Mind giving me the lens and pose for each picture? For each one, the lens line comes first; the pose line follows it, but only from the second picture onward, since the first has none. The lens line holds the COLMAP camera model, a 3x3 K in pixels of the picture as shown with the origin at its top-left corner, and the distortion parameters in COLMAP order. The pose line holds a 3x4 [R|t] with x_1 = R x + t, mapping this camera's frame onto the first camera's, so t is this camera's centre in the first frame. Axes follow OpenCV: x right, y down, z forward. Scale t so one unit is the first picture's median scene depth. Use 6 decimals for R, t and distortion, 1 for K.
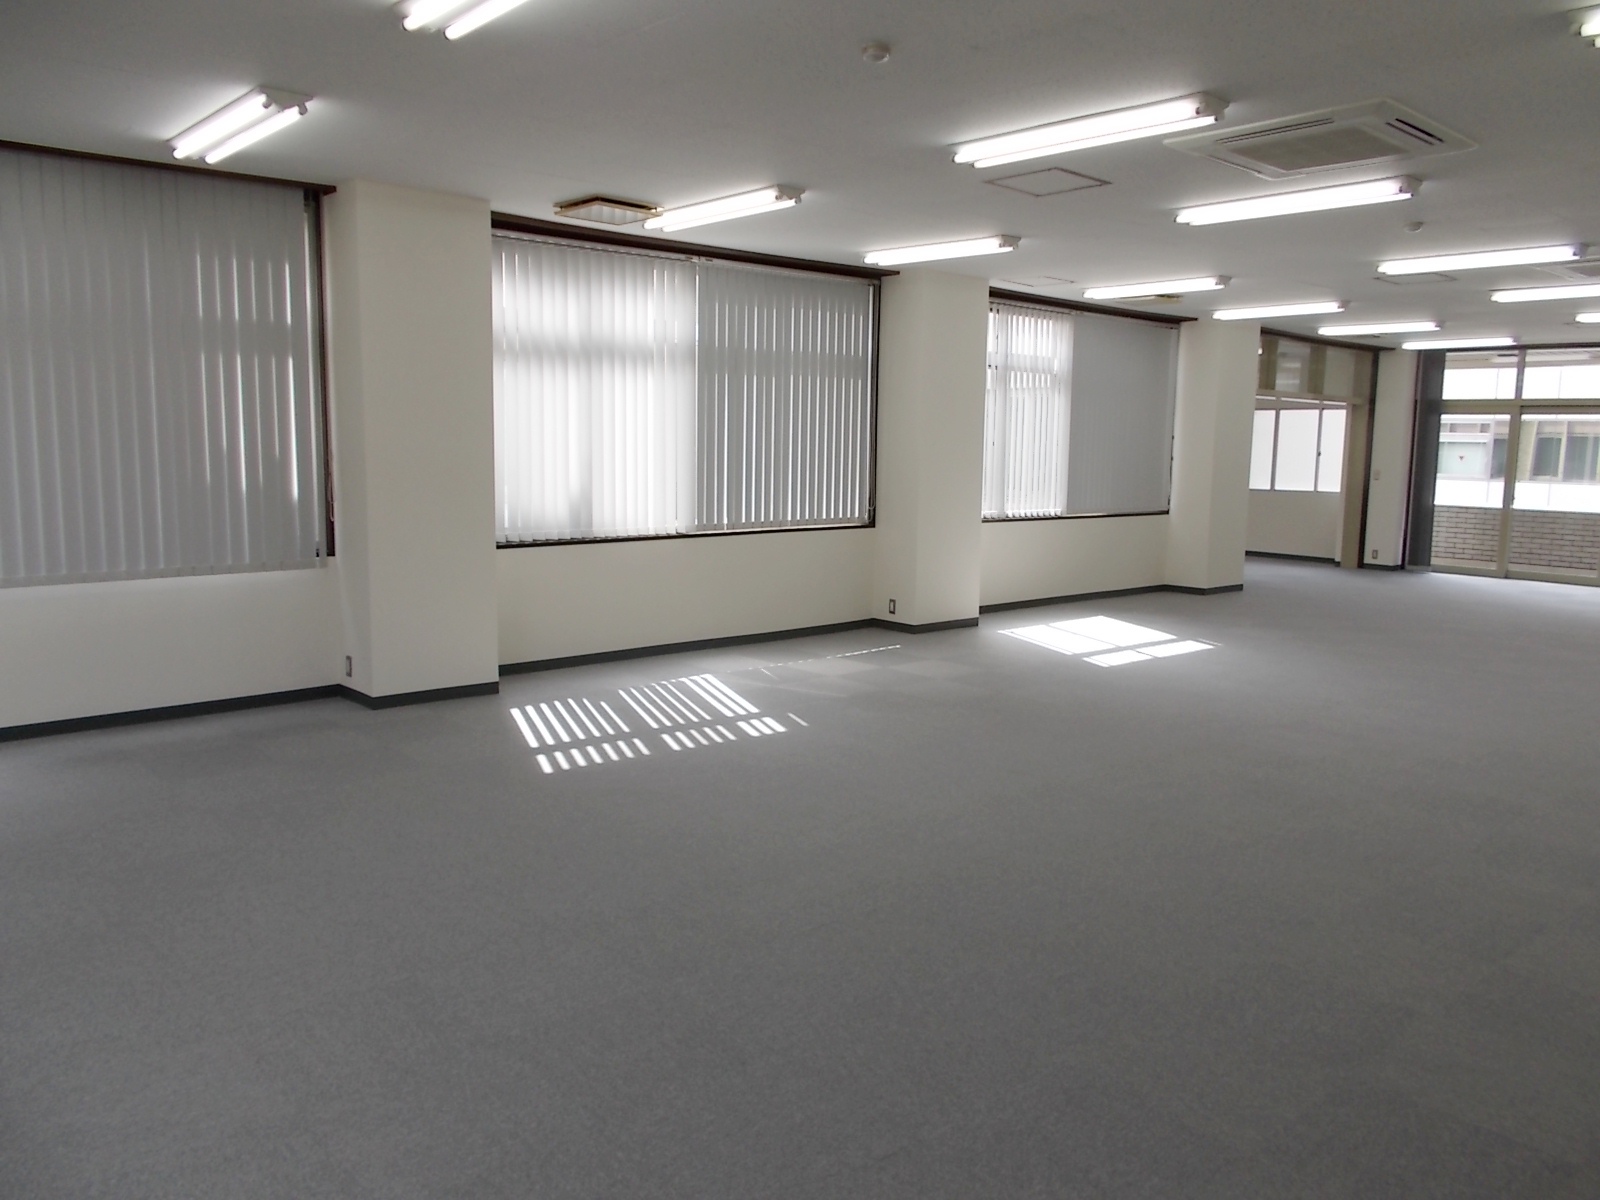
lens RADIAL K [[1221.5, 0, 800.0], [0, 1221.5, 600.0], [0, 0, 1]] dist [-0.010885, 0.000677]
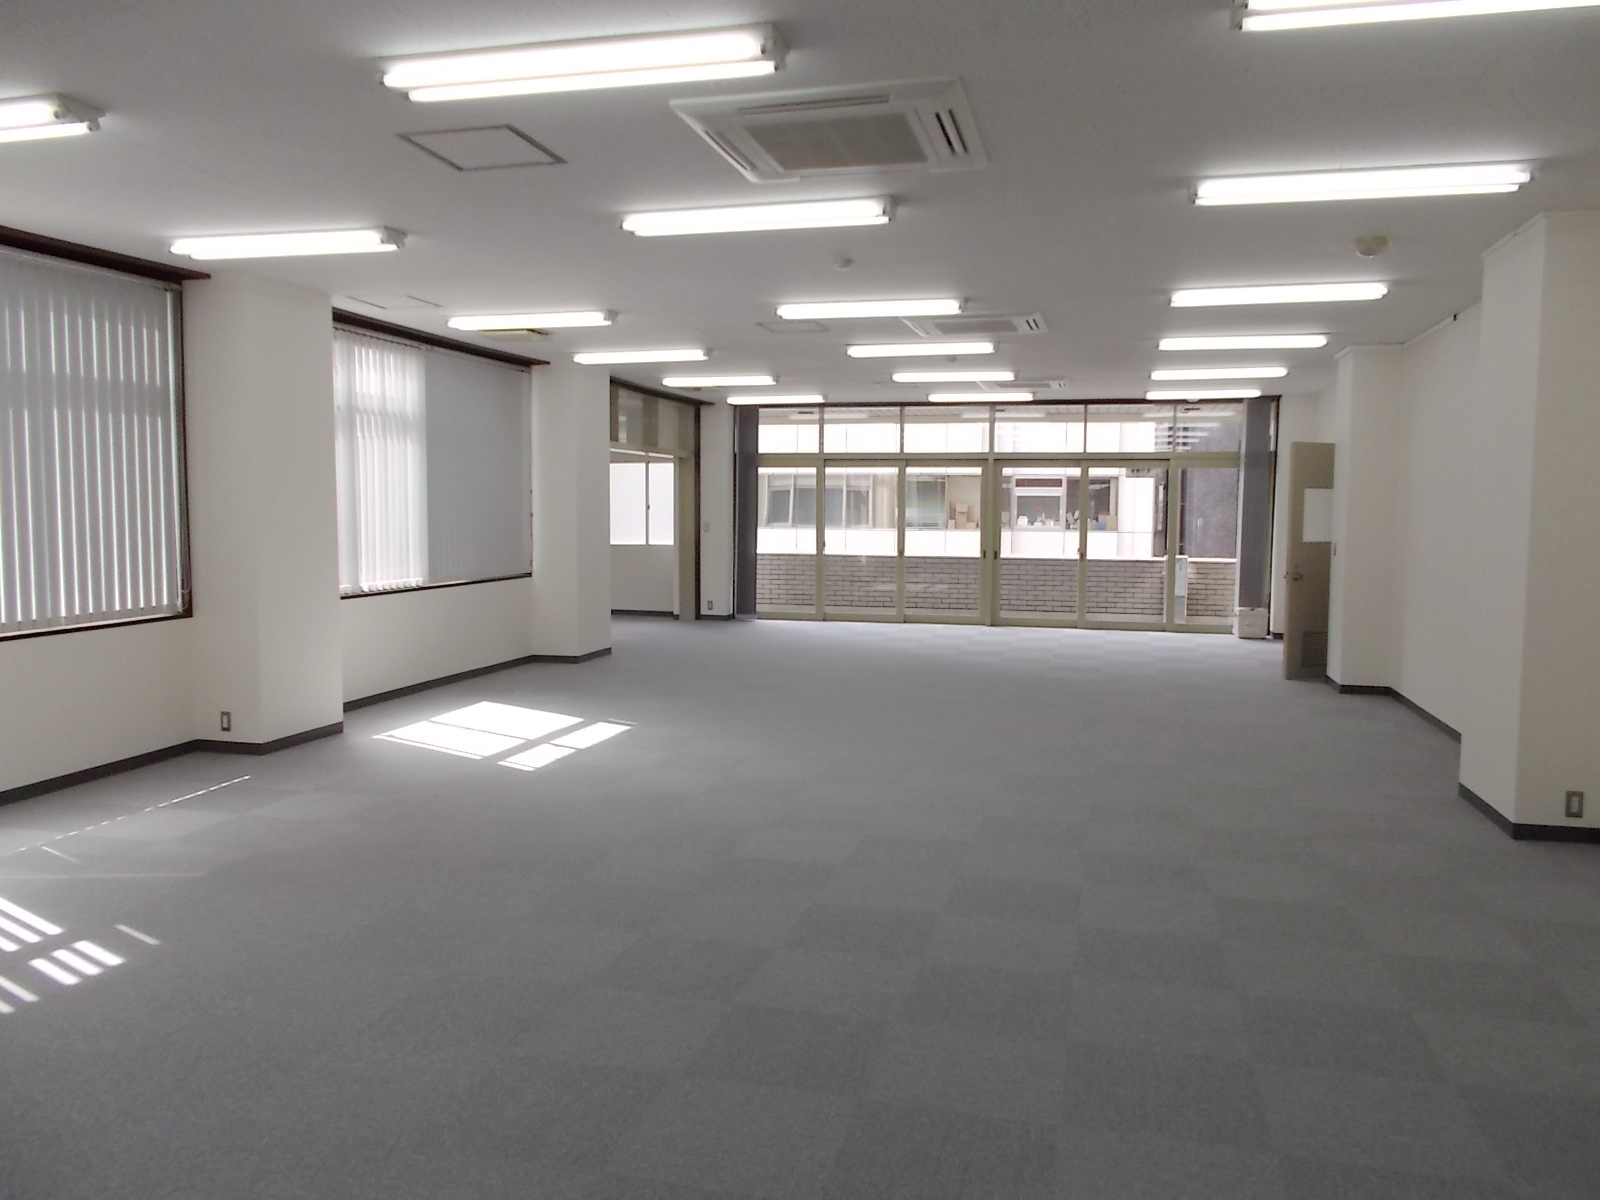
lens RADIAL K [[1221.5, 0, 800.0], [0, 1221.5, 600.0], [0, 0, 1]] dist [-0.010885, 0.000677]
pose [[0.834161, -0.057384, 0.548528, -0.030979], [0.081800, 0.996445, -0.020153, -0.021443], [-0.545421, 0.061680, 0.835889, 0.157789]]
